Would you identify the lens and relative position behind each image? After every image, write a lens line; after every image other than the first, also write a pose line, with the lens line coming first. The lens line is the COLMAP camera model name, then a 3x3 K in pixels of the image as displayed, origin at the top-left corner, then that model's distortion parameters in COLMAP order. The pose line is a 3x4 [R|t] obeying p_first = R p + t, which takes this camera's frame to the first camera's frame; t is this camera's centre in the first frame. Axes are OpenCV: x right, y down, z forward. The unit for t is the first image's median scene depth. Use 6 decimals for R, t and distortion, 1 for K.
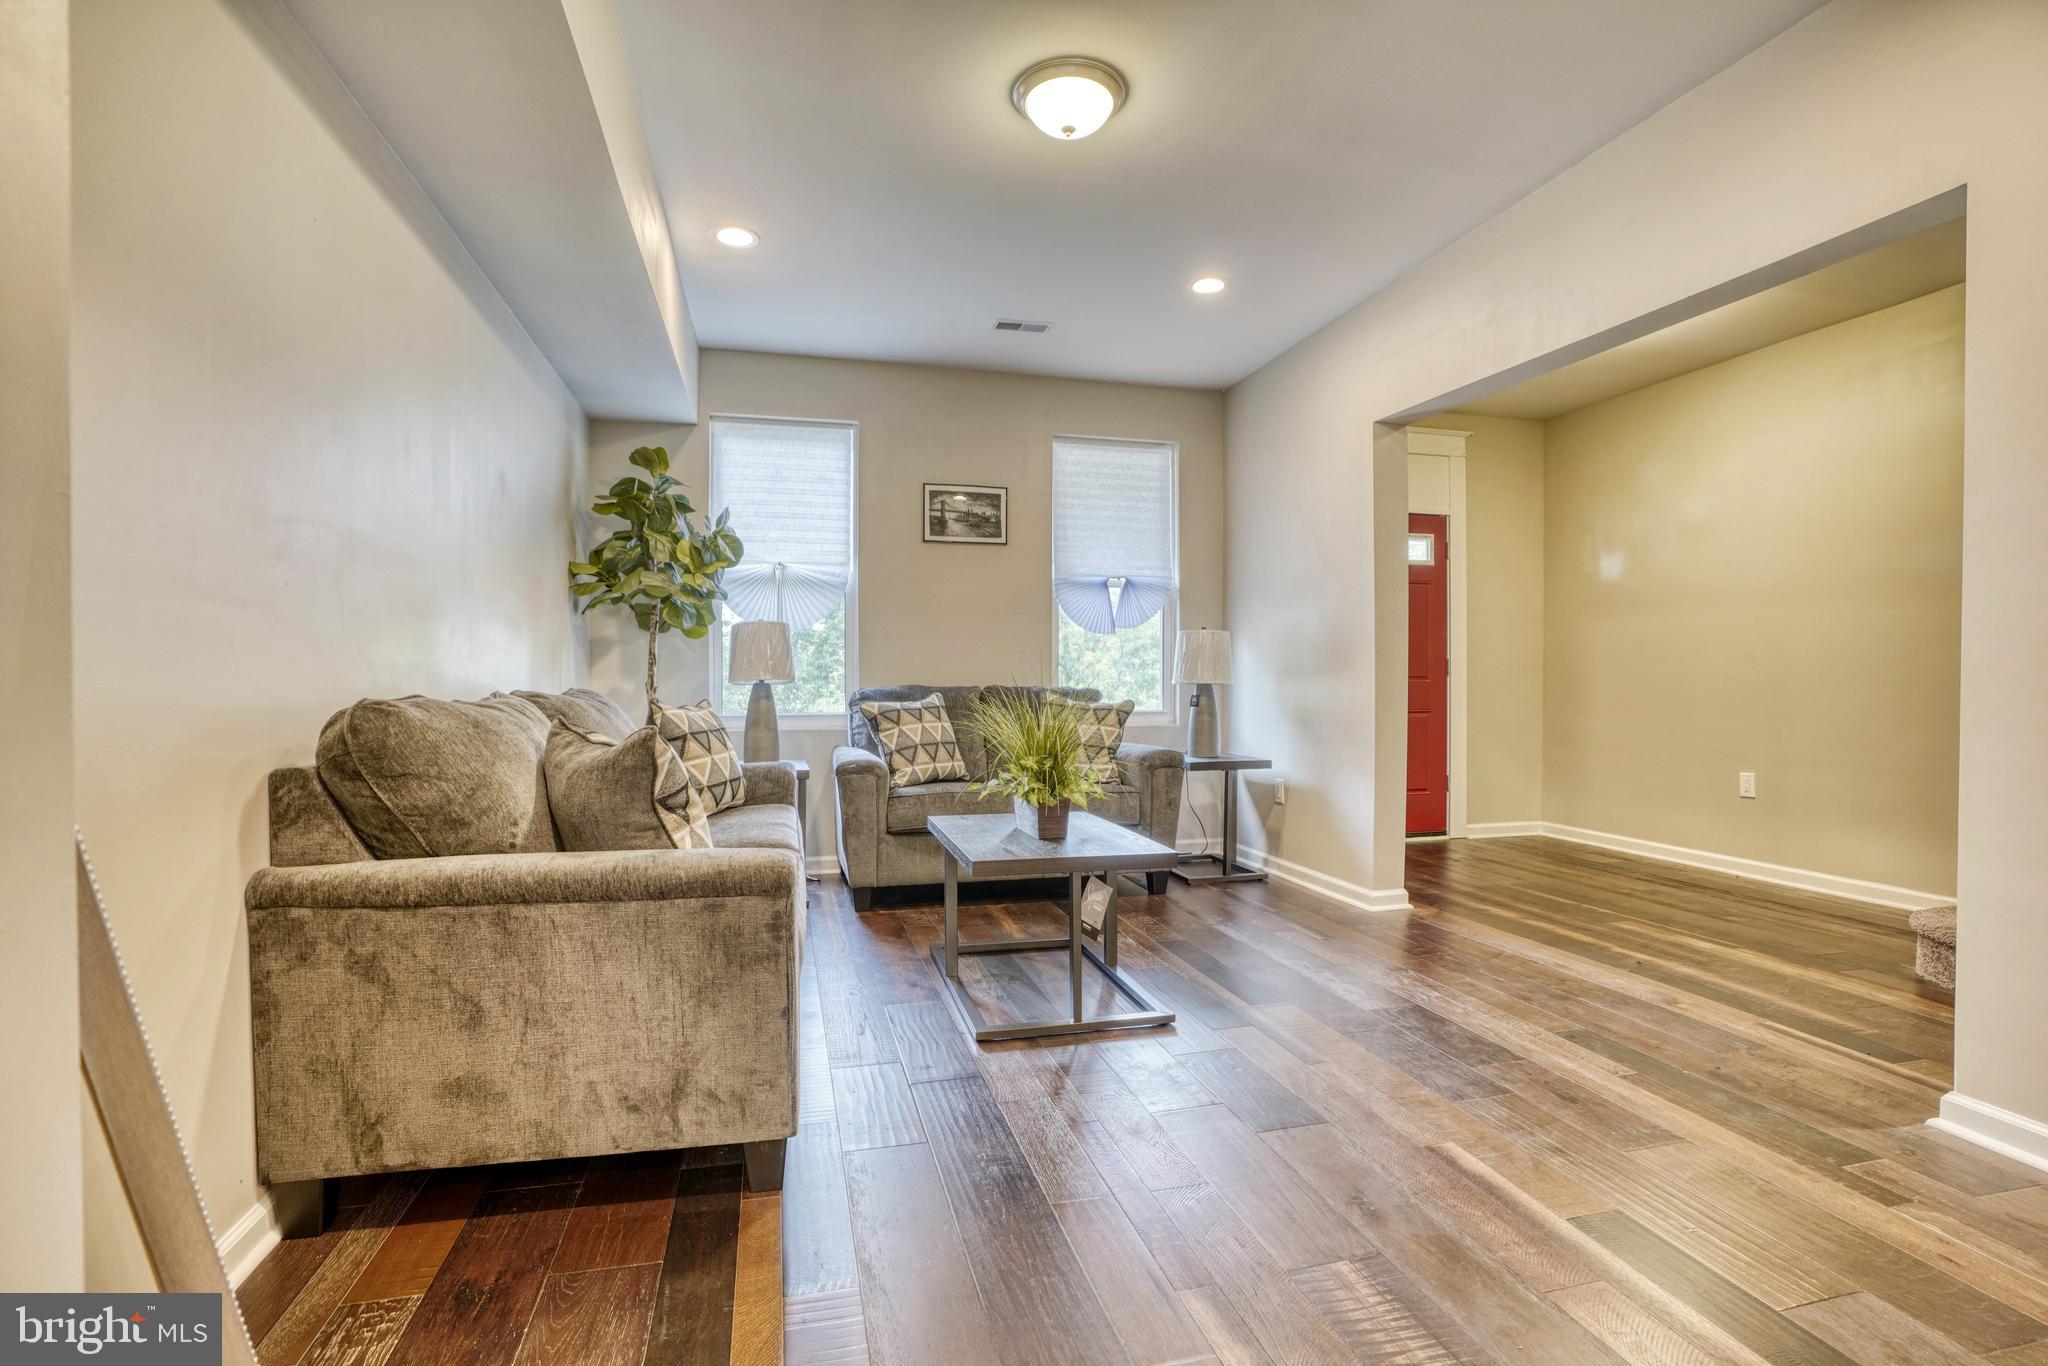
lens RADIAL K [[941.4, 0, 1003.6], [0, 941.4, 693.5], [0, 0, 1]] dist [-0.068930, 0.026062]
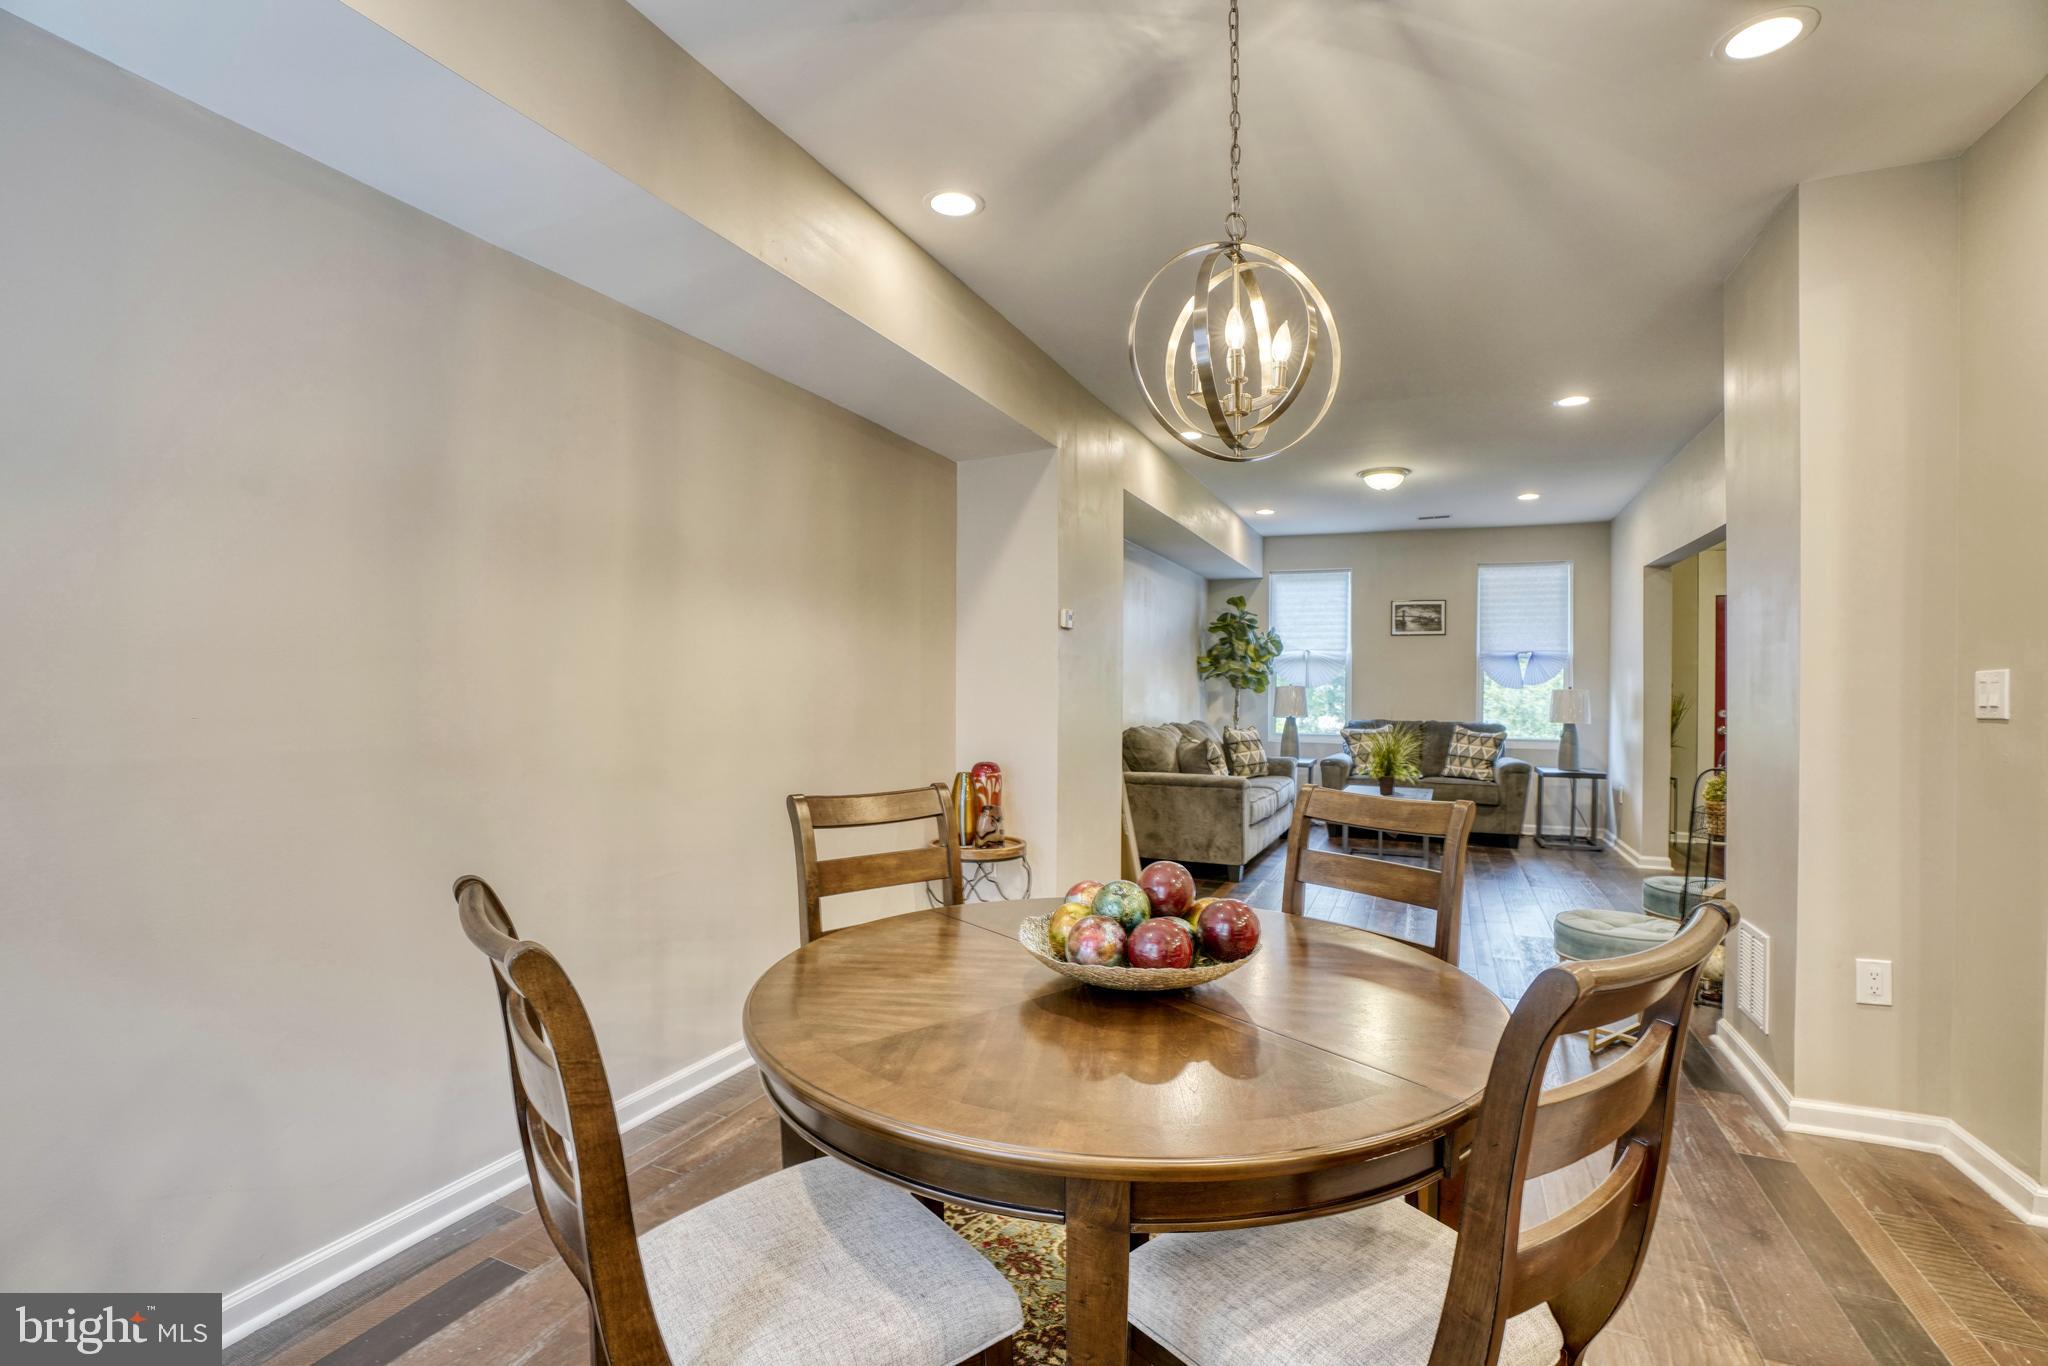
lens RADIAL K [[941.4, 0, 1014.2], [0, 941.4, 696.9], [0, 0, 1]] dist [-0.068930, 0.026062]
pose [[0.789819, 0.011284, -0.613236, 0.481692], [-0.018064, 0.999825, -0.004868, -0.034117], [0.613074, 0.014922, 0.789885, -0.879942]]
